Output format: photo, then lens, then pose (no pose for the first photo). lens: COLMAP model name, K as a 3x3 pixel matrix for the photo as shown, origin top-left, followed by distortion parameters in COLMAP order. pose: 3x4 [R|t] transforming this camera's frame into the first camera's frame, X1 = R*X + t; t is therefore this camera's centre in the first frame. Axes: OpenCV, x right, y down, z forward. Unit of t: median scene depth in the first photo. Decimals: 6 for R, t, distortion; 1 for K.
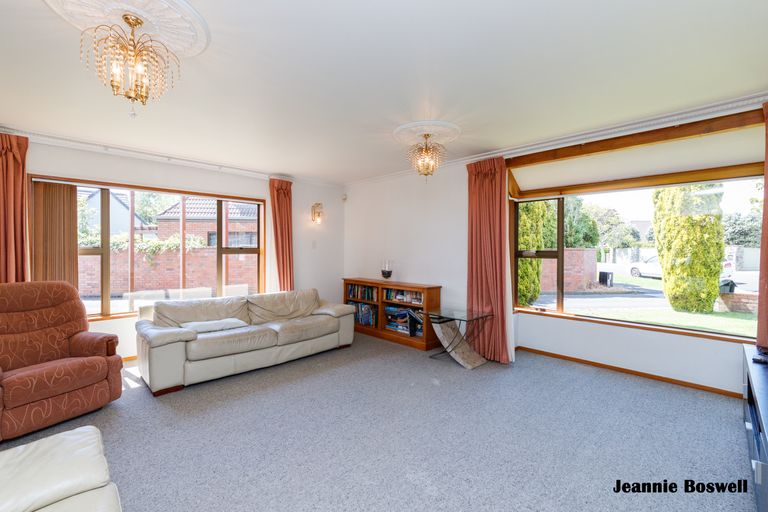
lens RADIAL K [[336.6, 0, 384.5], [0, 336.6, 253.4], [0, 0, 1]] dist [-0.001313, 0.000110]
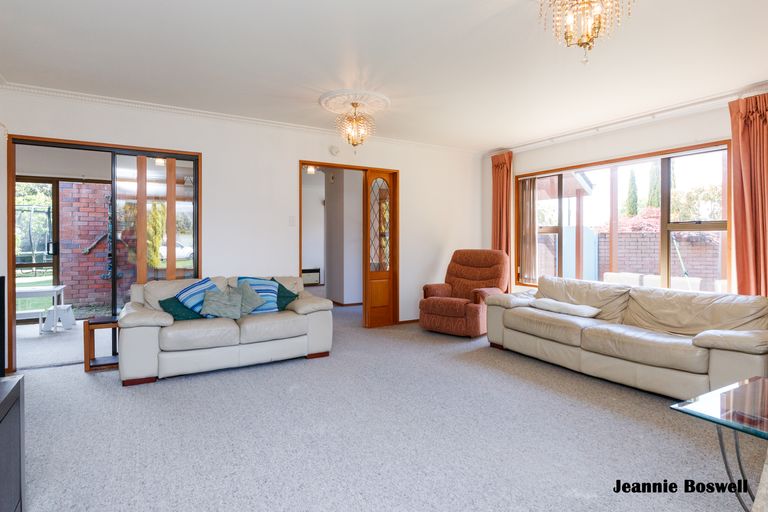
lens RADIAL K [[424.1, 0, 392.8], [0, 424.1, 239.1], [0, 0, 1]] dist [0.002980, 0.000083]
pose [[-0.245241, -0.000609, -0.969462, 0.730258], [-0.003256, 0.999995, 0.000196, 0.029341], [0.969457, 0.003205, -0.245242, 0.835425]]
